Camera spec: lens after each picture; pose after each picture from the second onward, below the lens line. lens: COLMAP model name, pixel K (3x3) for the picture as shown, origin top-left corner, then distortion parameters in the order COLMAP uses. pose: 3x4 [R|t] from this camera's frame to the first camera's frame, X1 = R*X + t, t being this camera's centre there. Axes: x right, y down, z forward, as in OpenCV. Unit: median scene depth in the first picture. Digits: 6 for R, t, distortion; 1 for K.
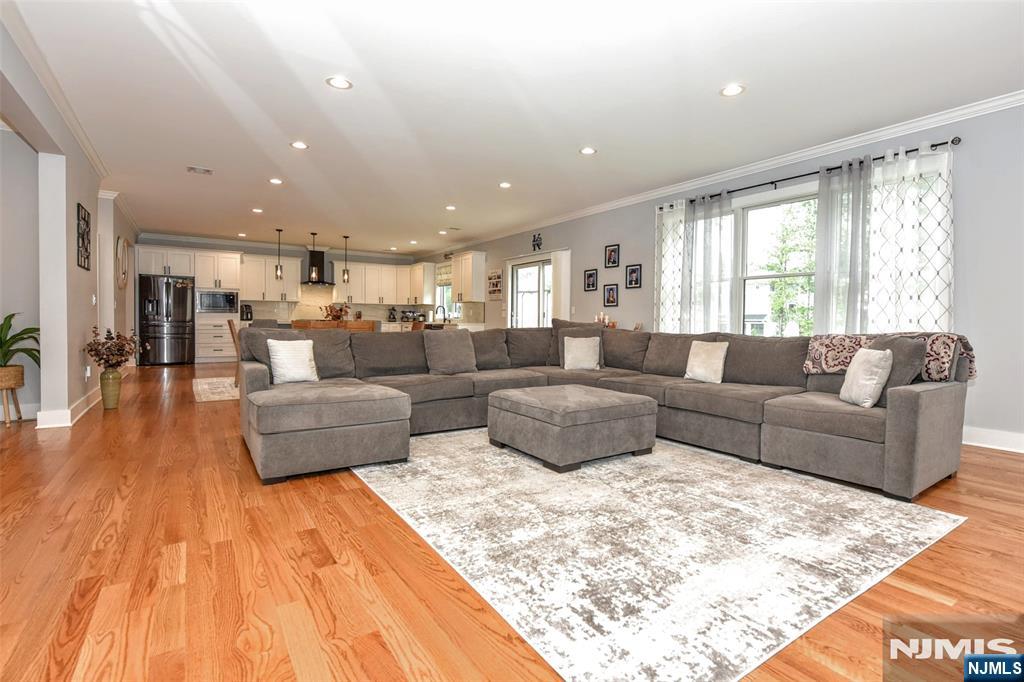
lens RADIAL K [[484.6, 0, 509.9], [0, 484.6, 334.2], [0, 0, 1]] dist [-0.006808, 0.000218]
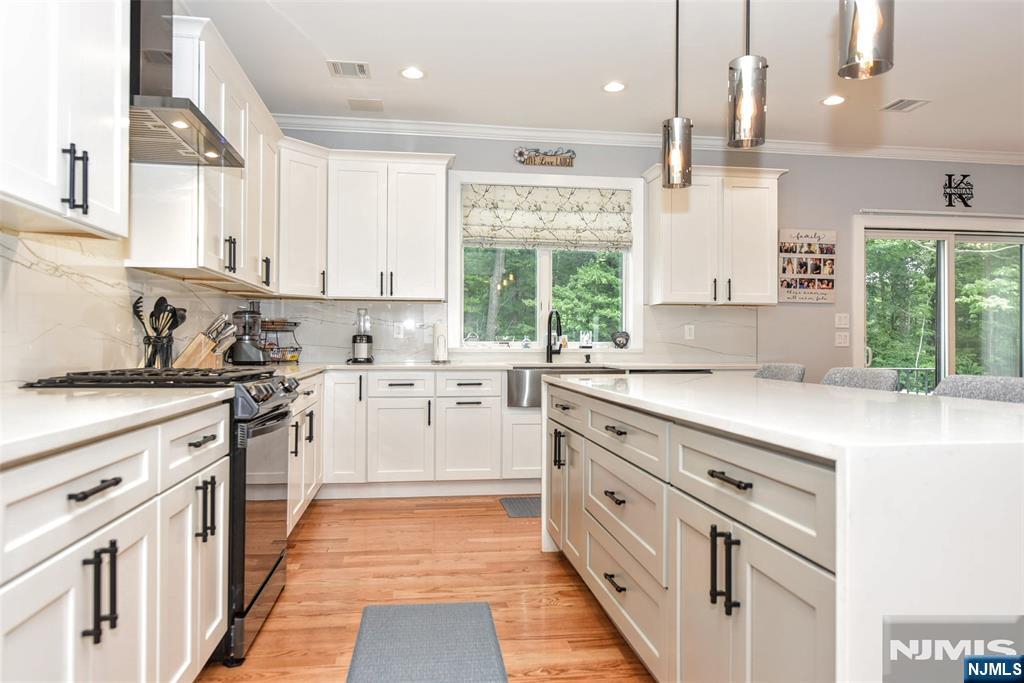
lens RADIAL K [[698.2, 0, 513.2], [0, 698.2, 342.0], [0, 0, 1]] dist [0.002282, 0.007266]
pose [[0.423213, -0.009095, 0.905985, -0.765839], [0.024135, 0.999708, -0.001238, -0.049141], [-0.905709, 0.022390, 0.423308, 1.111783]]
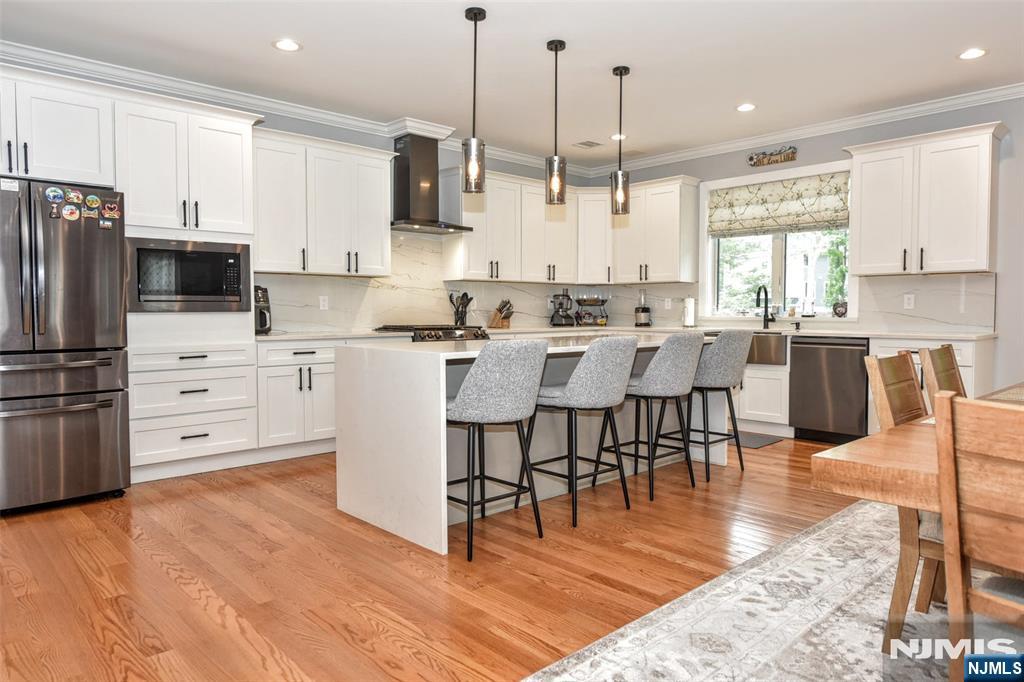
lens RADIAL K [[654.9, 0, 511.9], [0, 654.9, 345.8], [0, 0, 1]] dist [-0.001395, 0.002263]
pose [[0.986844, -0.023312, 0.159983, -0.572445], [0.018264, 0.999290, 0.032951, -0.040606], [-0.160637, -0.029595, 0.986570, 0.683916]]
